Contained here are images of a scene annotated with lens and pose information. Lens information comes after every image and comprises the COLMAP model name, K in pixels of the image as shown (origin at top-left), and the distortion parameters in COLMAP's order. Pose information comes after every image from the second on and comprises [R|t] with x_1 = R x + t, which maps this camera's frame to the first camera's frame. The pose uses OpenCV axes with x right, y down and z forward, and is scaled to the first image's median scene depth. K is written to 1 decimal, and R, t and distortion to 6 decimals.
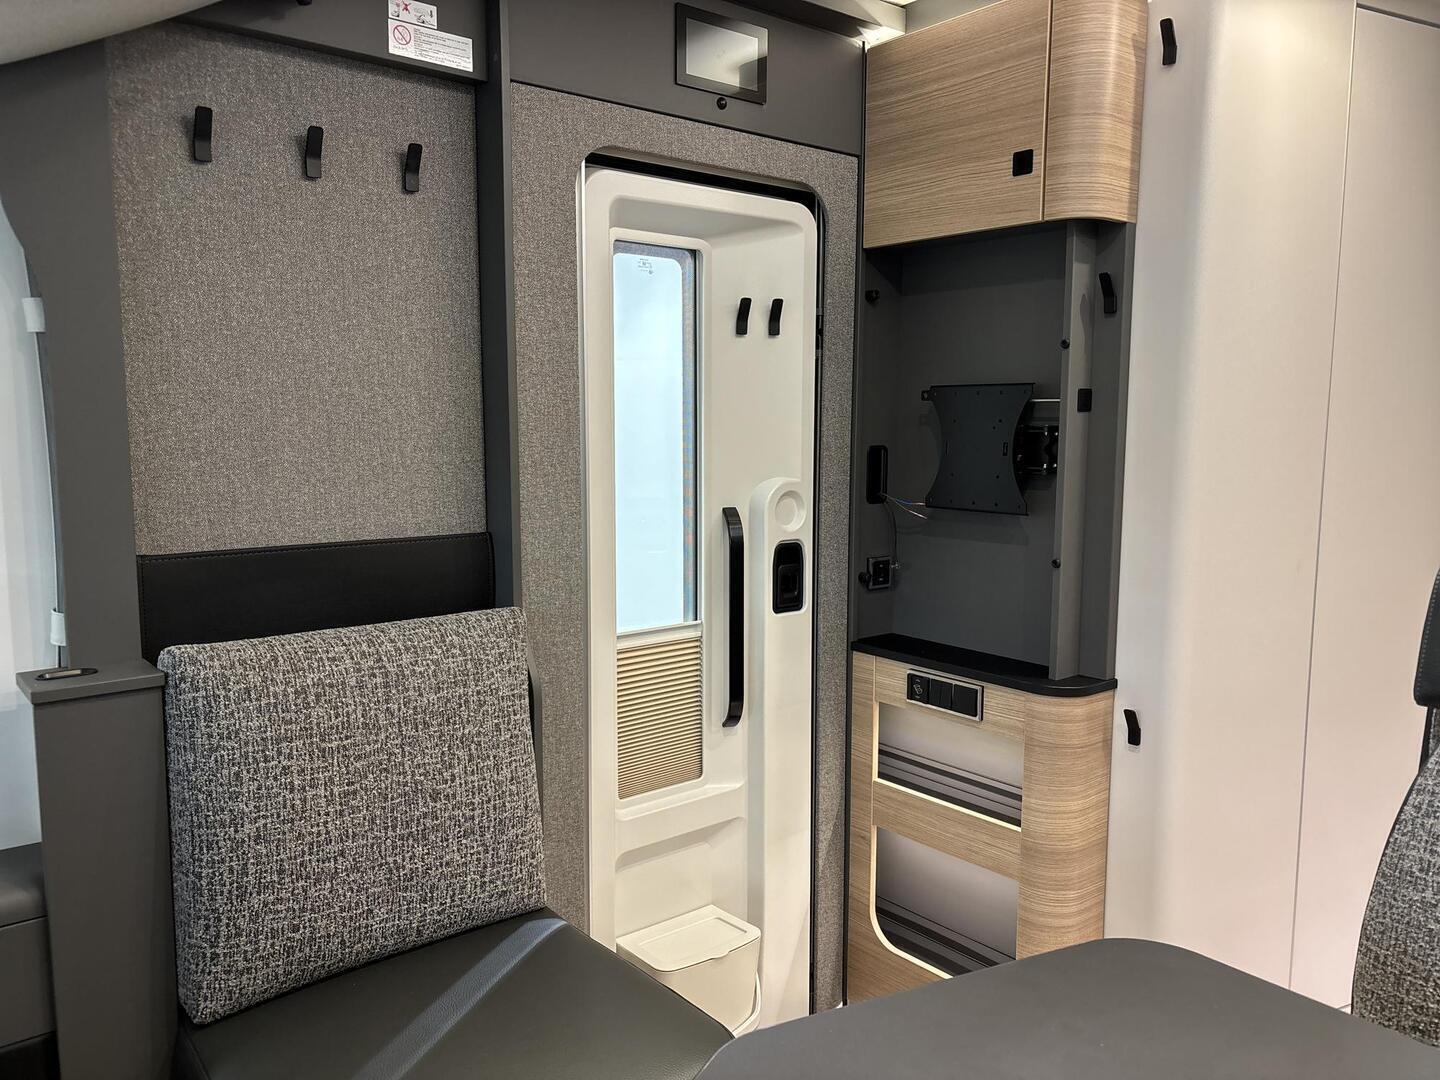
lens RADIAL K [[1097.4, 0, 720.0], [0, 1097.4, 540.0], [0, 0, 1]] dist [0.023409, -0.020843]
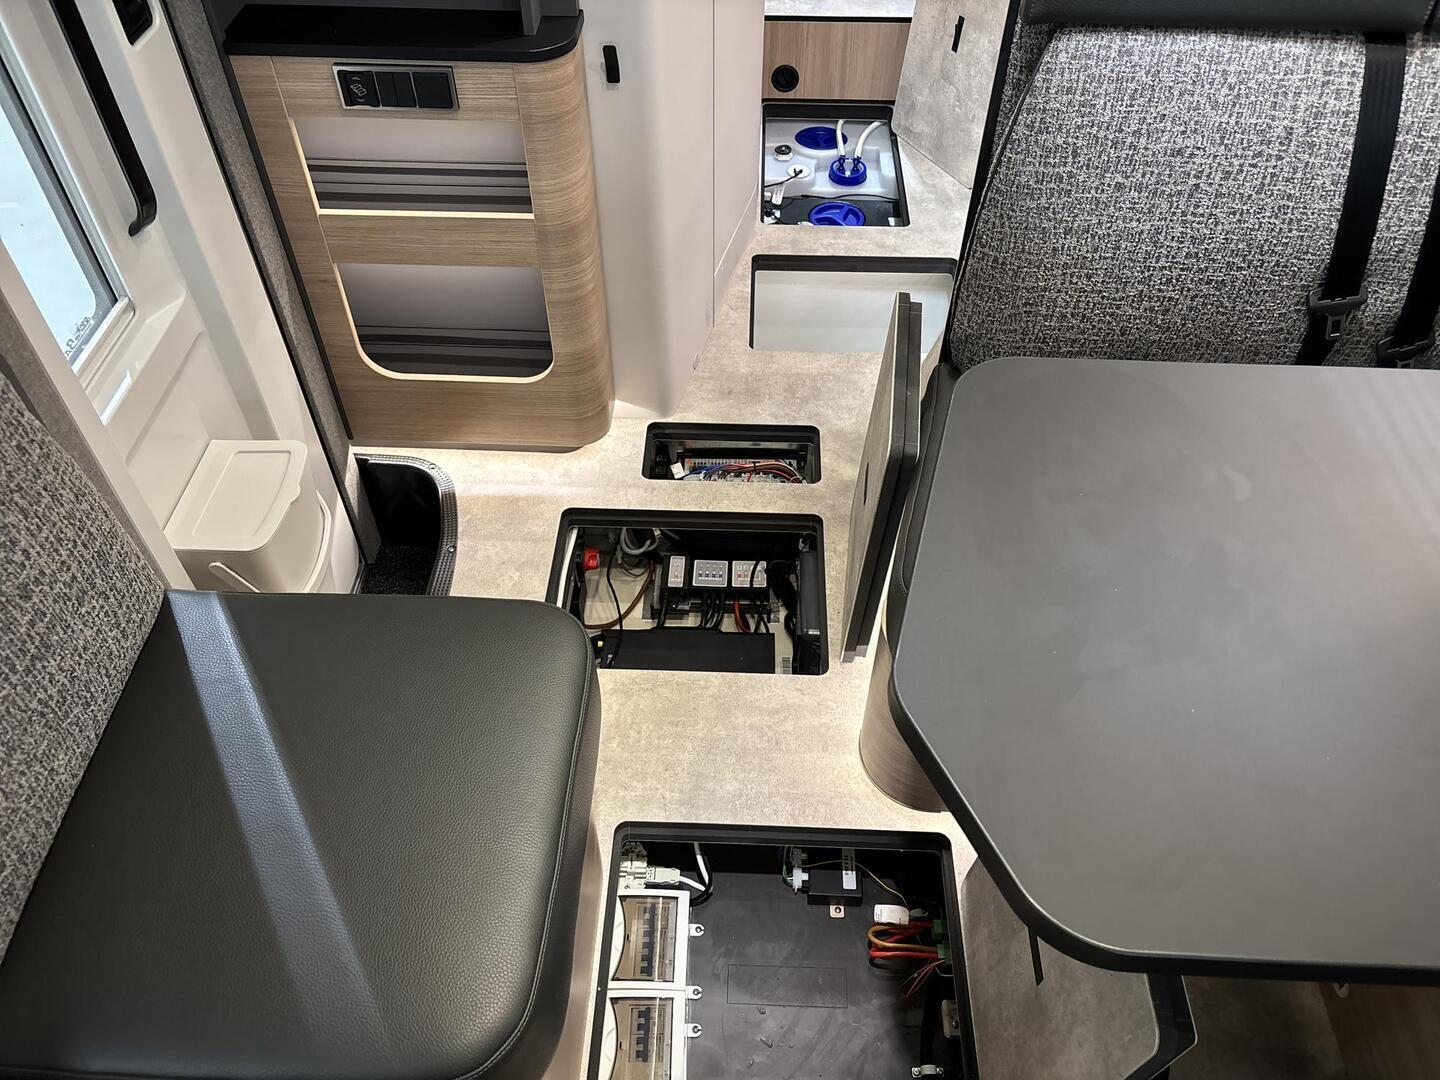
lens RADIAL K [[1097.4, 0, 720.0], [0, 1097.4, 540.0], [0, 0, 1]] dist [0.023409, -0.020843]
pose [[0.653710, -0.556629, 0.512666, -0.246240], [0.081094, 0.725089, 0.683864, -0.156471], [-0.752387, -0.405475, 0.519137, 0.302234]]
